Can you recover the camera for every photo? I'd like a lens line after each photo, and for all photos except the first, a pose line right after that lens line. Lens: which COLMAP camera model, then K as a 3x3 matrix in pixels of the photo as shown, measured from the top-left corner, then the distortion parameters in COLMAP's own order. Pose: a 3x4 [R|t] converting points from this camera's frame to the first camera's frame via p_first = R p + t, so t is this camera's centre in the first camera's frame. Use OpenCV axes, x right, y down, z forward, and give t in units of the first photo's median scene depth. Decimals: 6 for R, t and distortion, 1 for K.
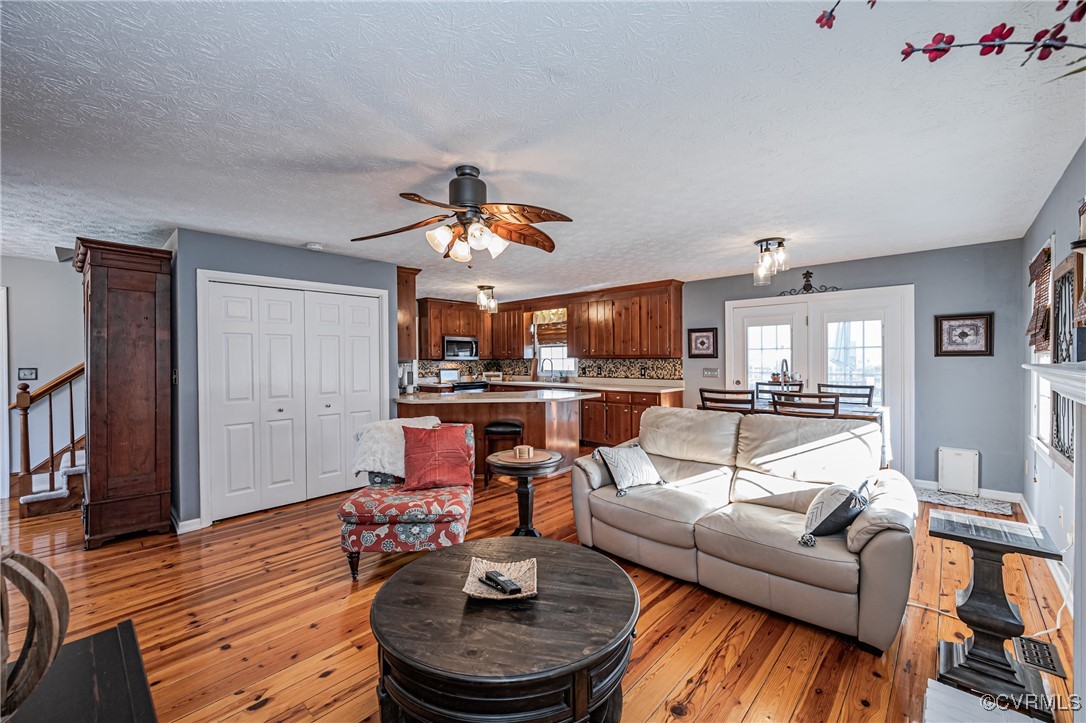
lens RADIAL K [[434.0, 0, 543.0], [0, 434.0, 361.5], [0, 0, 1]] dist [-0.000450, -0.000119]
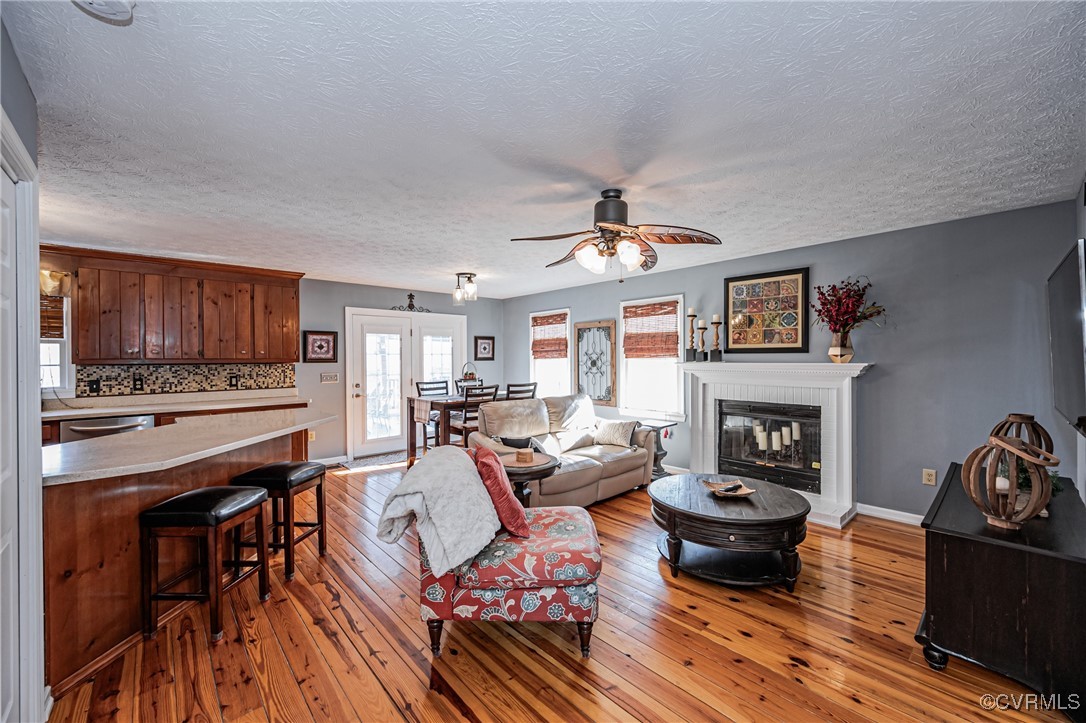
lens RADIAL K [[432.7, 0, 537.2], [0, 432.7, 356.7], [0, 0, 1]] dist [-0.000680, -0.000030]
pose [[0.088770, 0.010270, 0.995999, -0.525504], [0.014133, 0.999833, -0.011569, -0.003238], [-0.995952, 0.015104, 0.088610, 0.445152]]
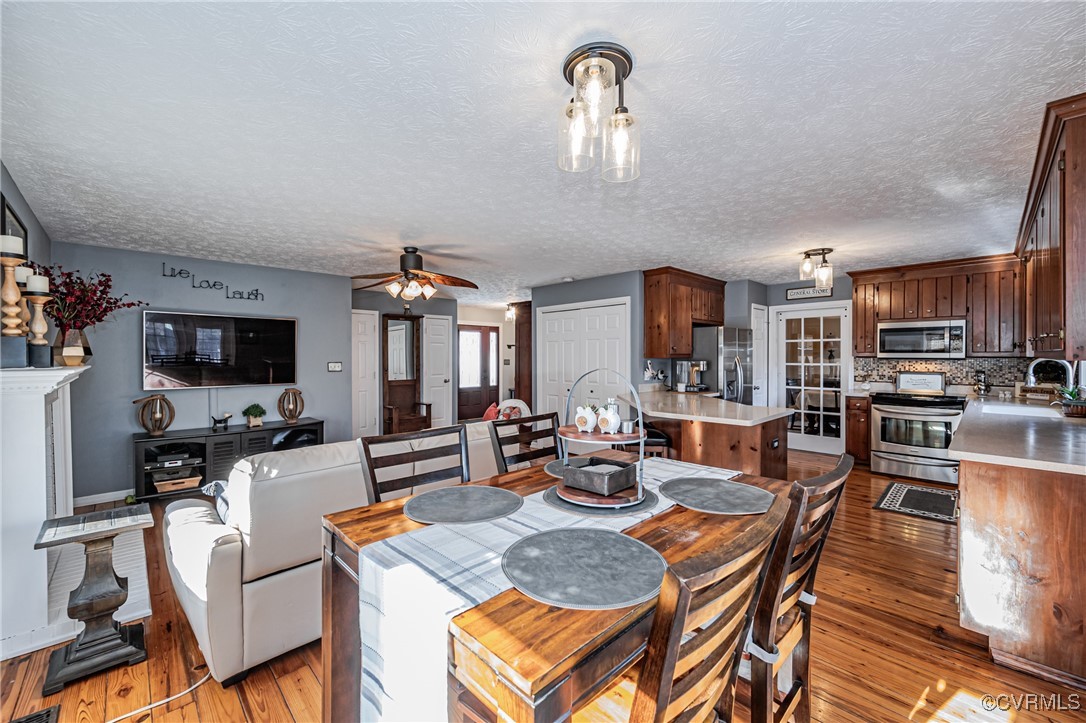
lens RADIAL K [[434.0, 0, 543.0], [0, 434.0, 361.5], [0, 0, 1]] dist [-0.000450, -0.000119]
pose [[-0.045858, 0.019927, -0.998749, 0.610361], [-0.003503, 0.999792, 0.020109, -0.012728], [0.998942, 0.004420, -0.045779, 0.643271]]
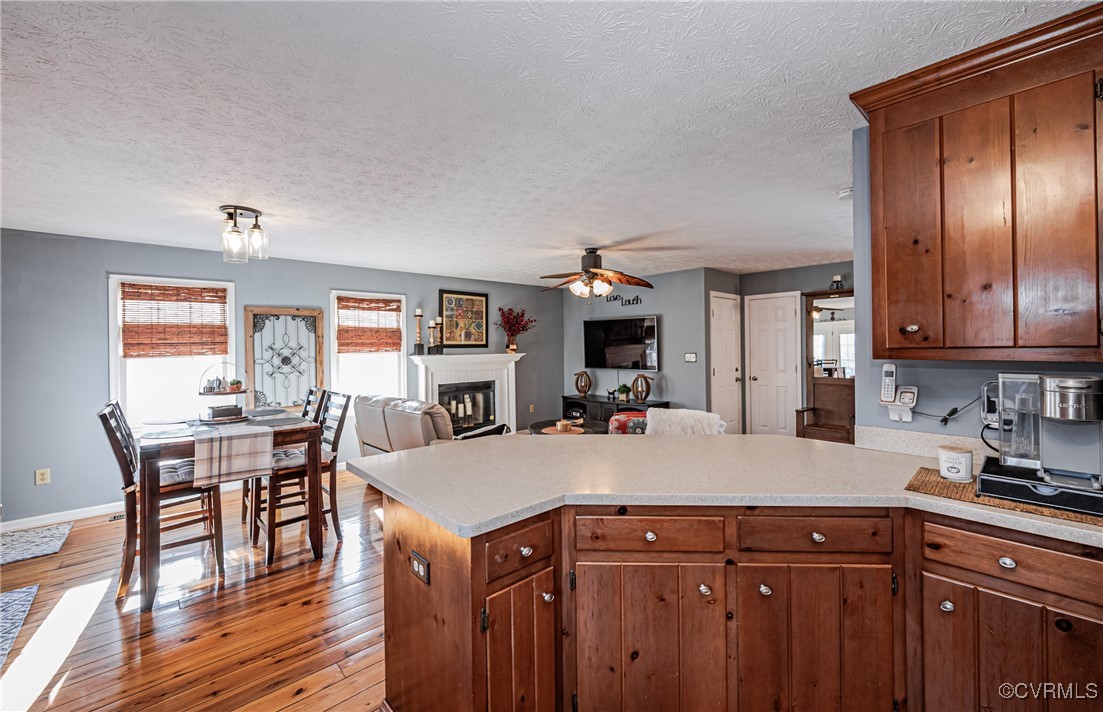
lens RADIAL K [[448.7, 0, 523.6], [0, 448.7, 345.0], [0, 0, 1]] dist [0.000421, 0.000022]
pose [[-0.994084, 0.021356, 0.106490, -0.038217], [0.021796, 0.999758, 0.002966, -0.018751], [-0.106401, 0.005269, -0.994309, 1.156493]]
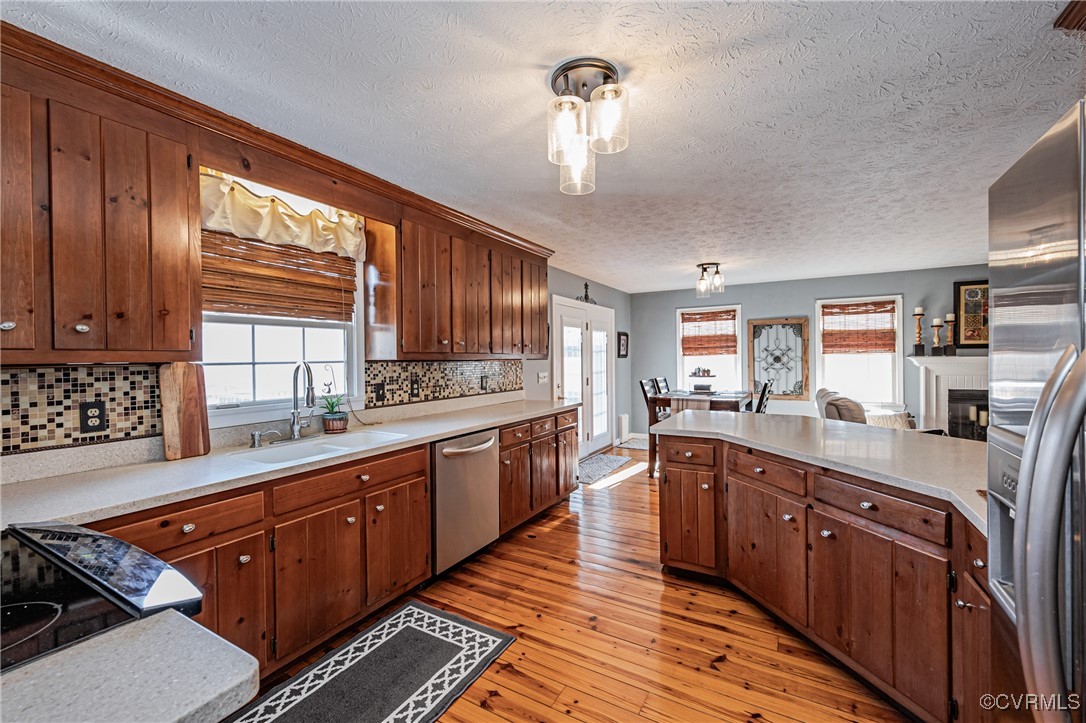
lens RADIAL K [[434.0, 0, 543.0], [0, 434.0, 361.5], [0, 0, 1]] dist [-0.000450, -0.000119]
pose [[-0.211035, 0.002442, 0.977476, -0.406200], [0.019891, 0.999801, 0.001797, -0.005250], [-0.977276, 0.019822, -0.211041, 1.153466]]
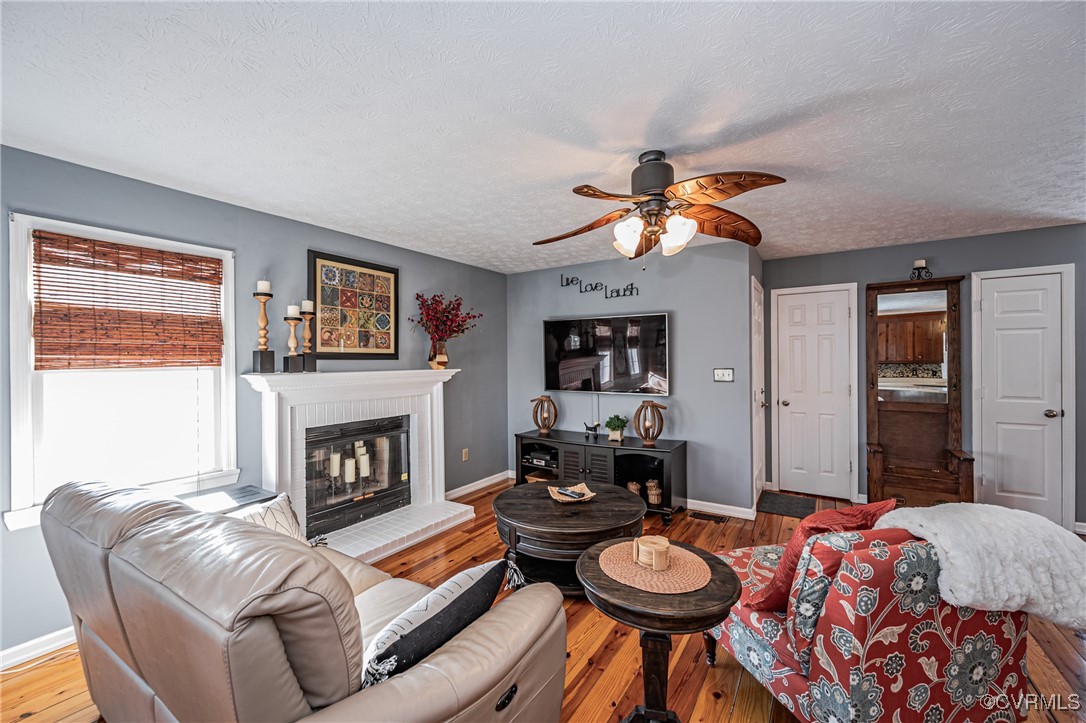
lens RADIAL K [[444.8, 0, 532.6], [0, 444.8, 360.3], [0, 0, 1]] dist [-0.002038, -0.000250]
pose [[-0.983881, 0.017286, -0.177988, 0.086139], [0.016060, 0.999836, 0.008326, -0.012142], [0.178102, 0.005333, -0.983998, 0.751354]]
